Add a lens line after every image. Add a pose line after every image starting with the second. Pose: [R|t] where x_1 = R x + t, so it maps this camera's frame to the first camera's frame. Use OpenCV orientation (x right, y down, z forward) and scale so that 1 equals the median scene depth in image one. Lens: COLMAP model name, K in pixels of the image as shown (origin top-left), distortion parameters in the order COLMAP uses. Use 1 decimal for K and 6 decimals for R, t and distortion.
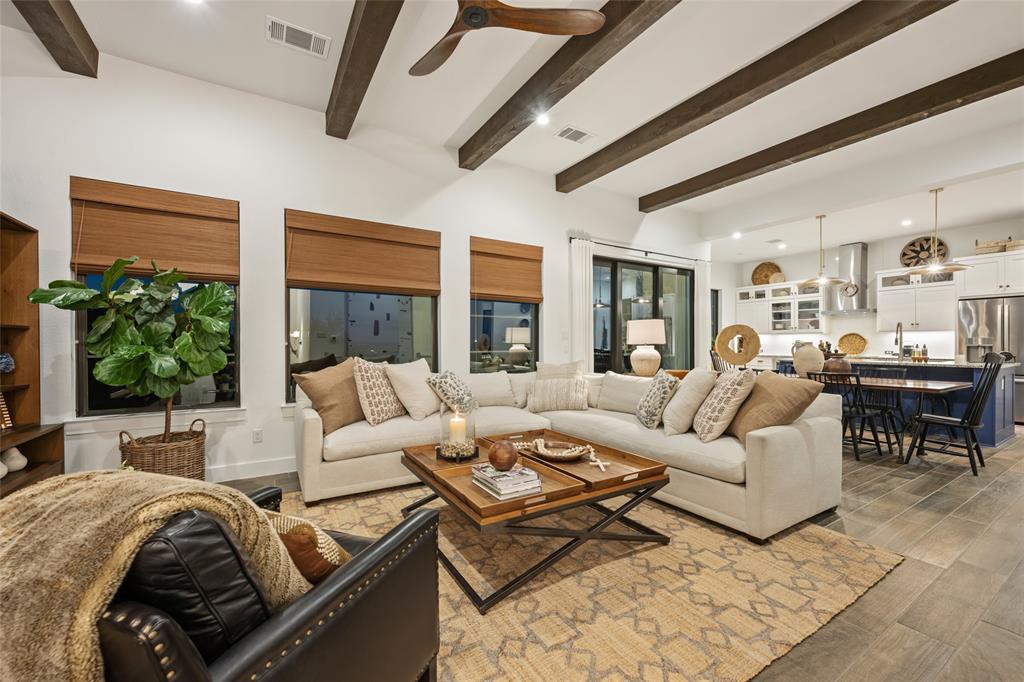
lens RADIAL K [[410.0, 0, 517.1], [0, 410.0, 343.7], [0, 0, 1]] dist [0.000608, -0.000372]
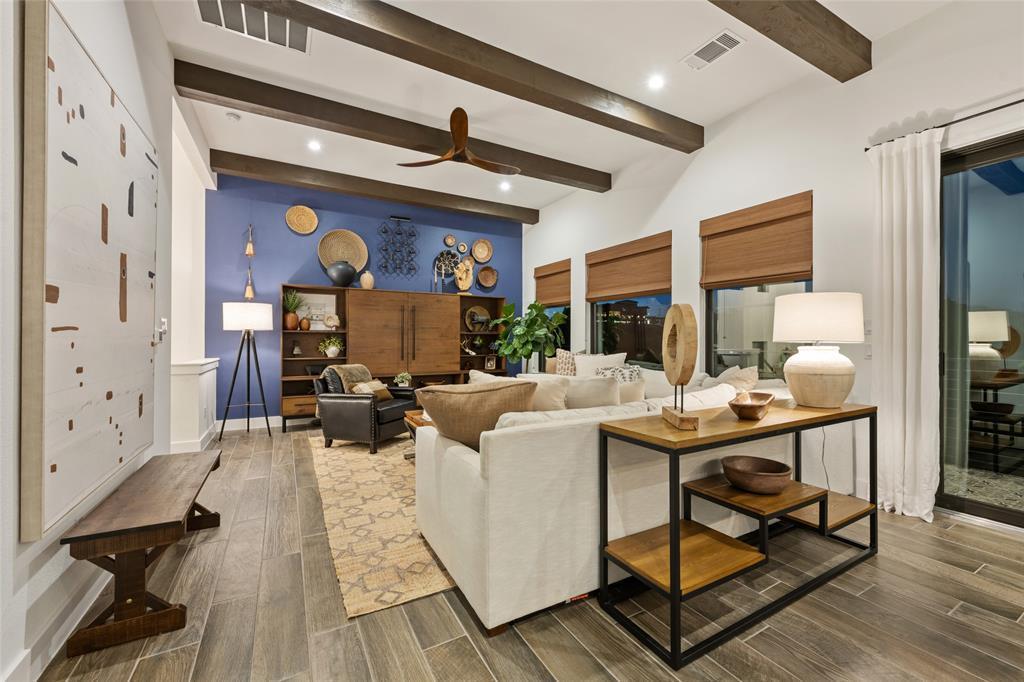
lens RADIAL K [[410.0, 0, 515.6], [0, 410.0, 340.0], [0, 0, 1]] dist [0.000608, -0.000372]
pose [[-0.044869, -0.000335, -0.998993, 1.038776], [-0.002763, 0.999996, -0.000212, -0.000411], [0.998989, 0.002750, -0.044870, 0.822700]]
